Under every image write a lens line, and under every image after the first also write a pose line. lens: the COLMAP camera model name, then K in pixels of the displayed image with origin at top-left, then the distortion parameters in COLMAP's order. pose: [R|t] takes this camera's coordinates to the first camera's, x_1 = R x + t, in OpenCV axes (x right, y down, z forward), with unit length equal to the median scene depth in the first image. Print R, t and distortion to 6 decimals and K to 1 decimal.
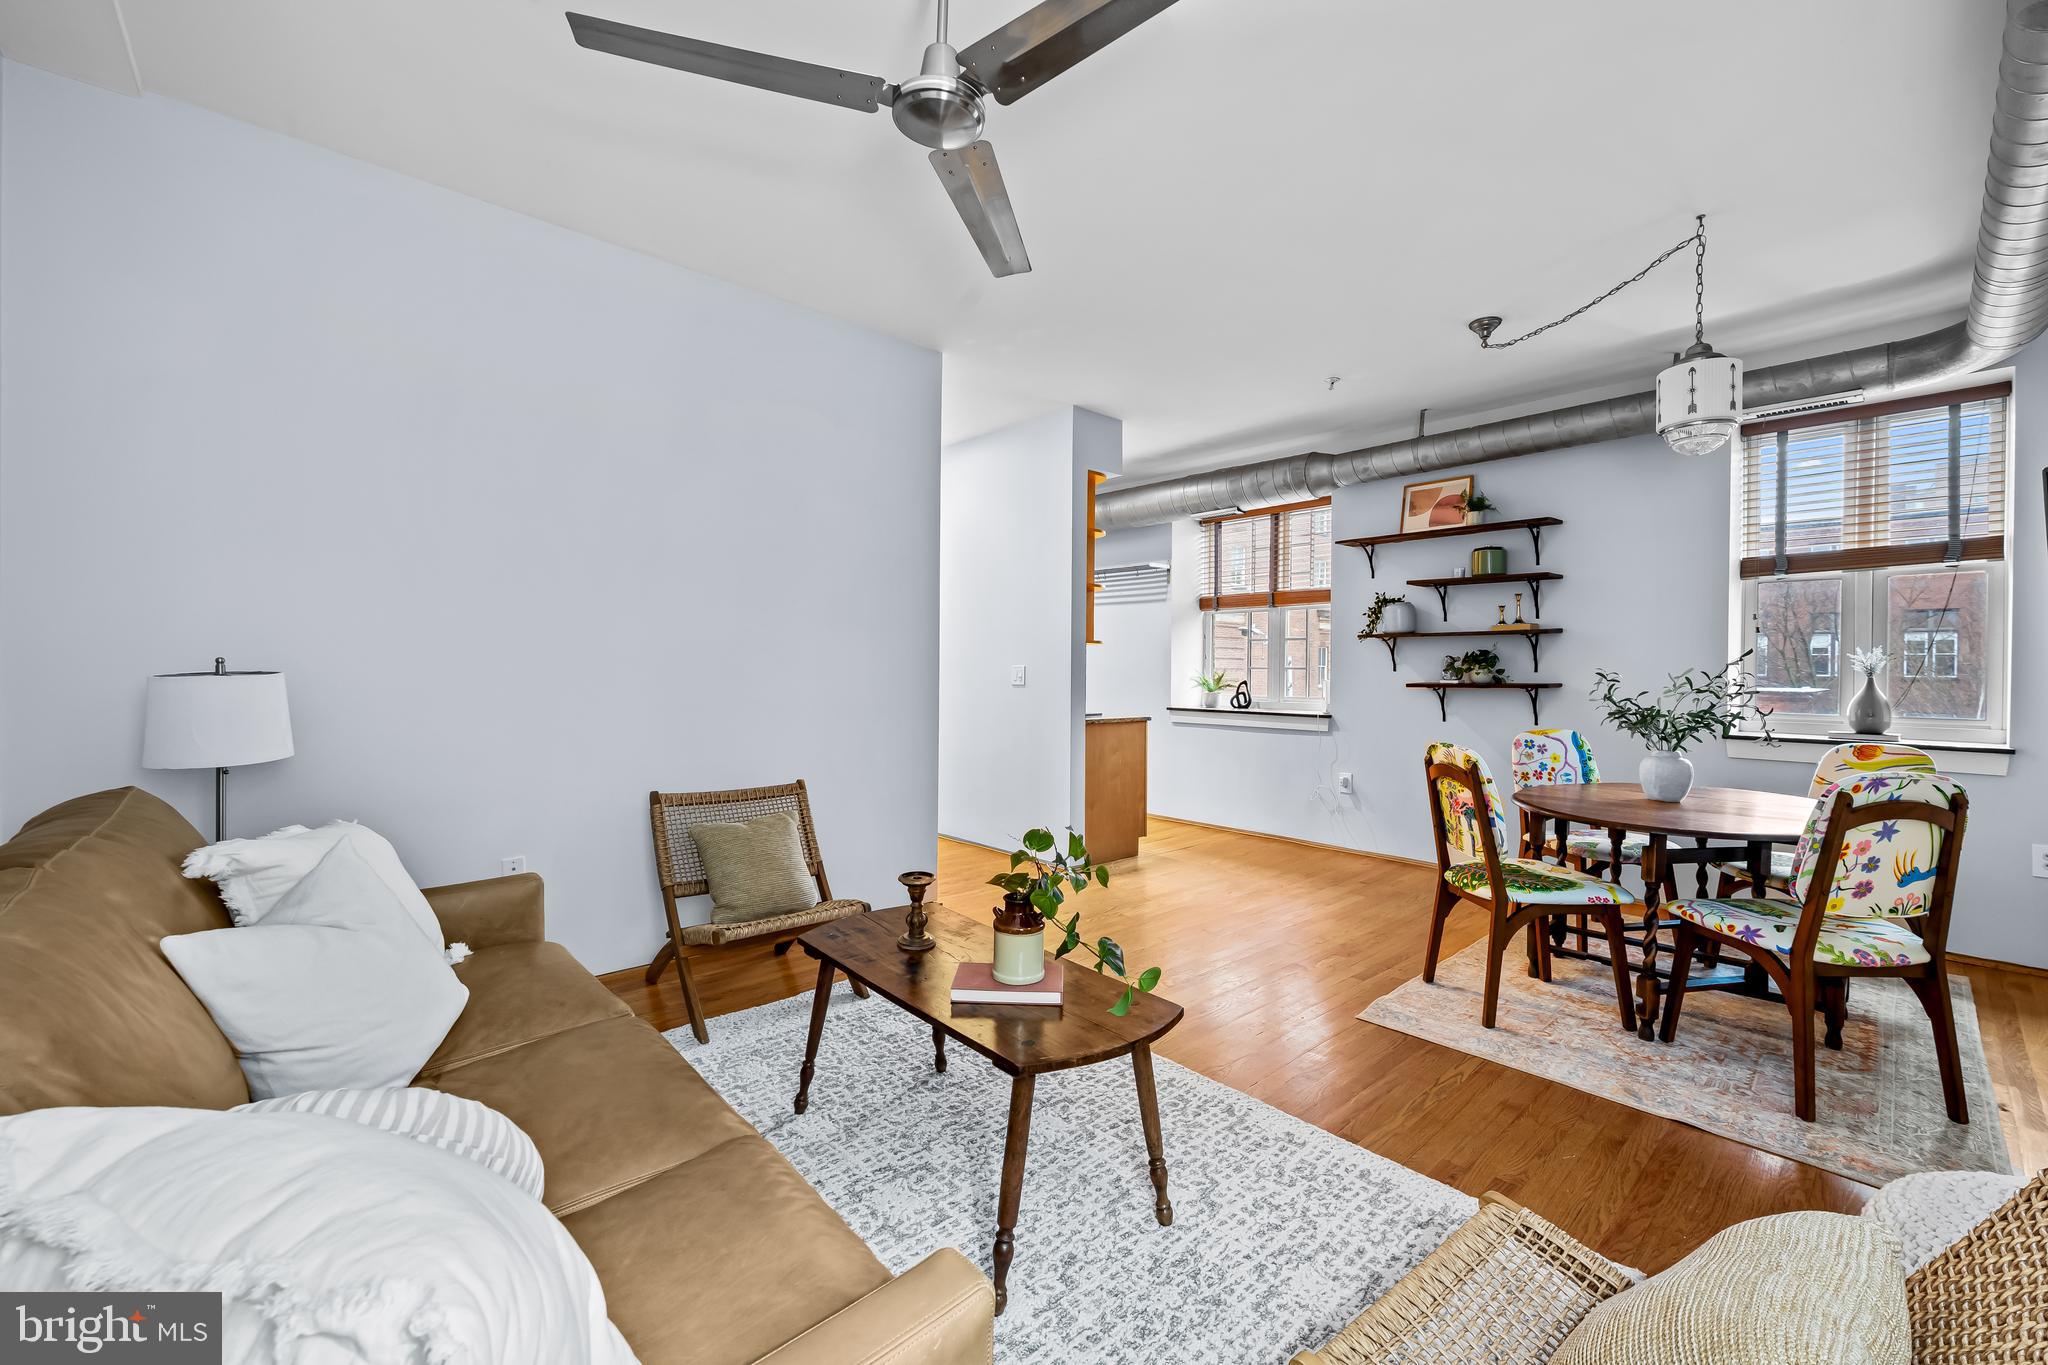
lens RADIAL K [[817.8, 0, 1021.3], [0, 817.8, 670.3], [0, 0, 1]] dist [-0.000645, -0.000068]
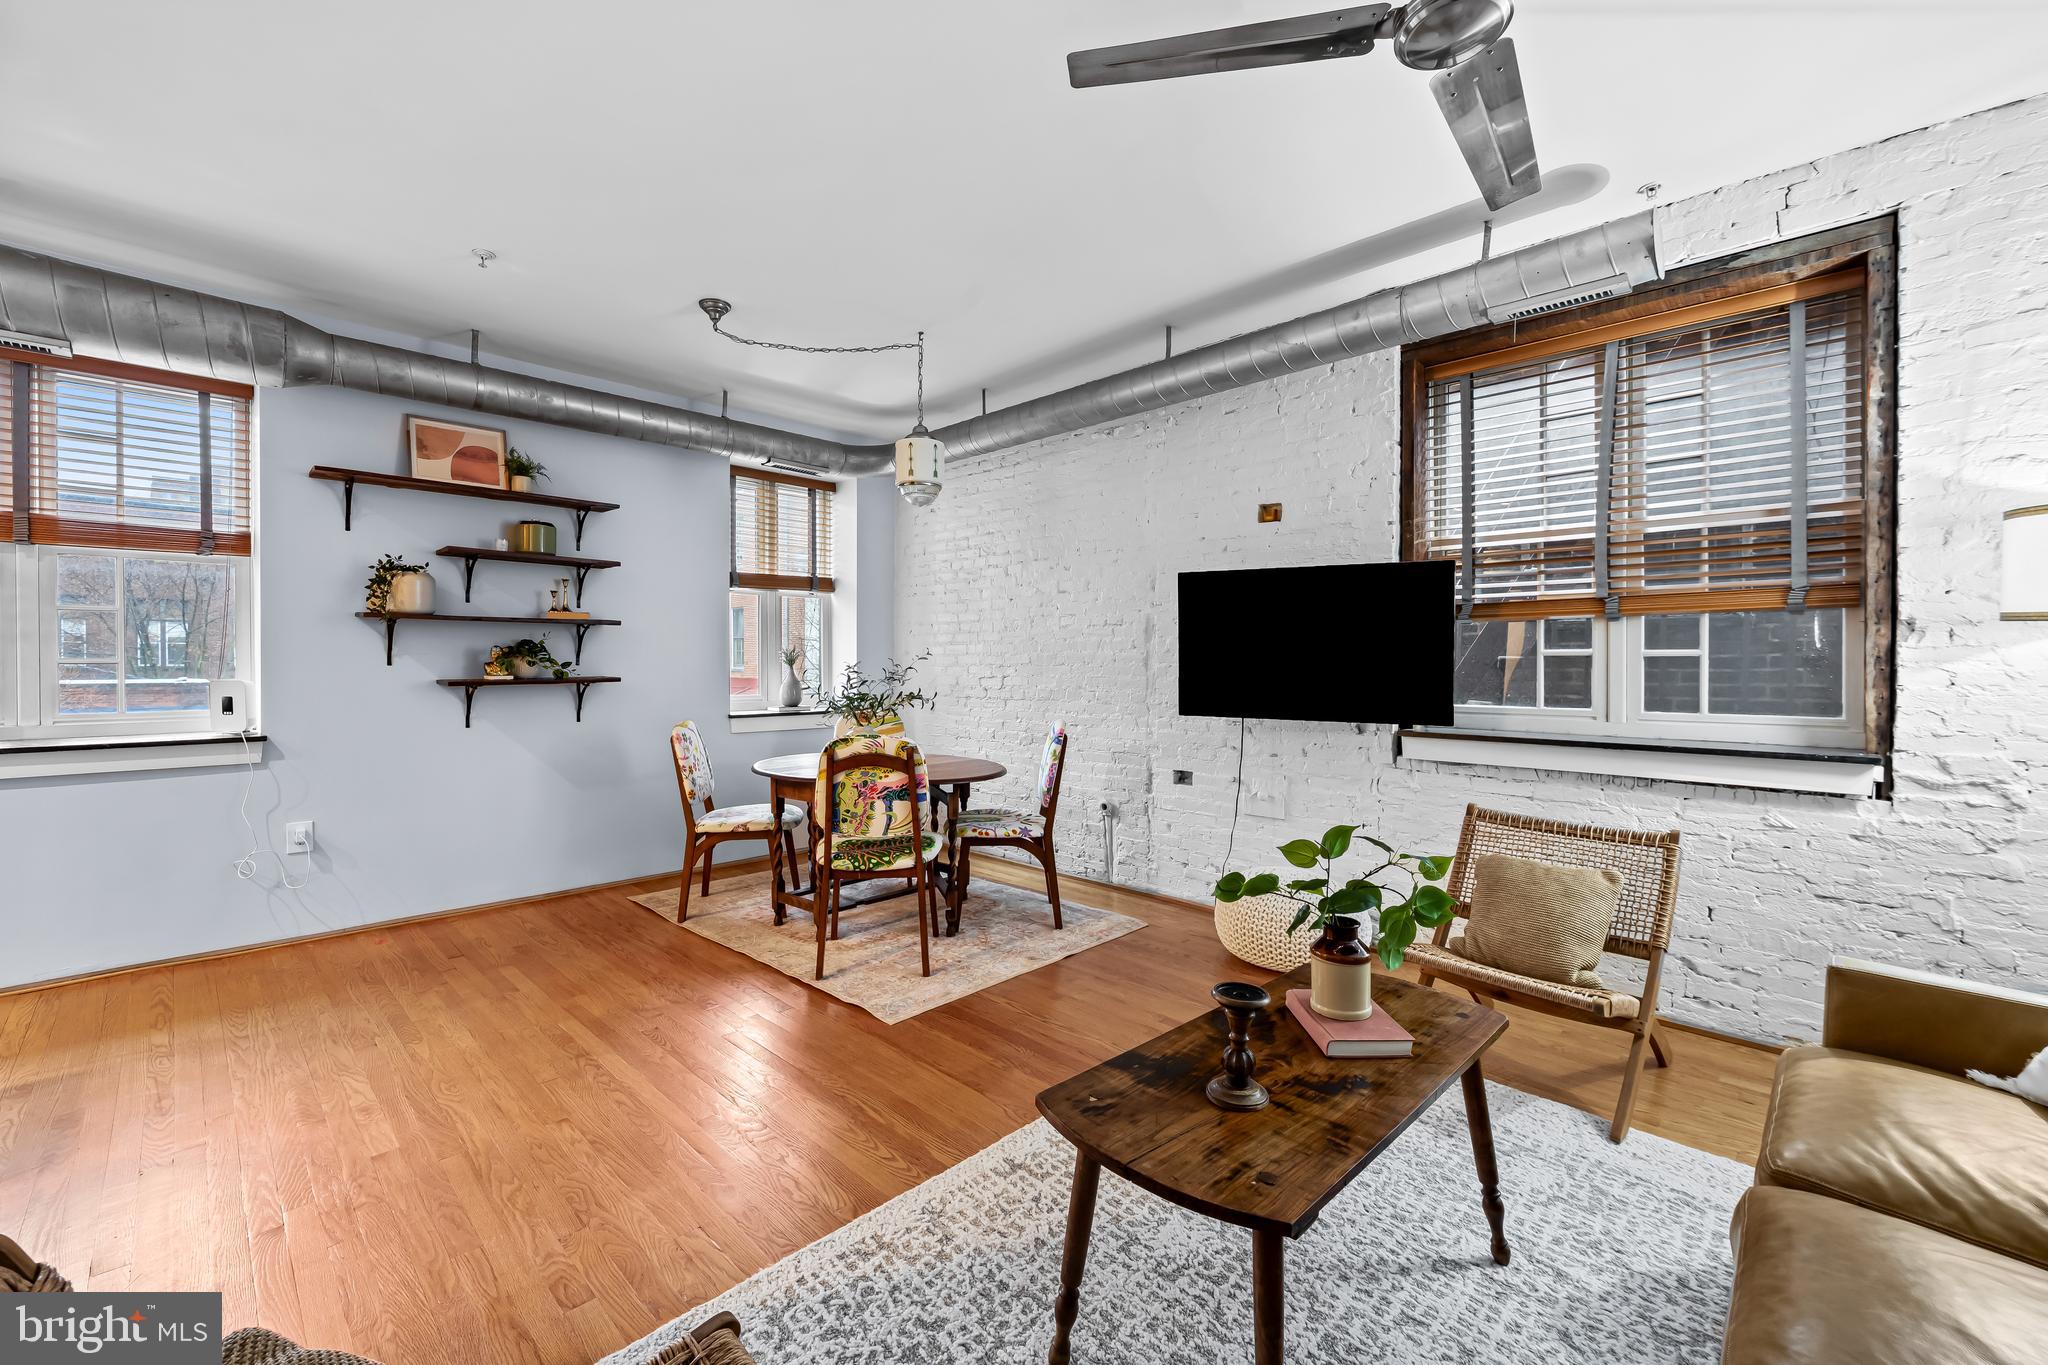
lens RADIAL K [[837.5, 0, 1012.3], [0, 837.5, 672.4], [0, 0, 1]] dist [0.001076, 0.000223]
pose [[-0.047052, -0.021944, 0.998651, -0.340075], [0.001624, 0.999756, 0.022044, -0.009020], [-0.998891, 0.002659, -0.047005, 0.528400]]
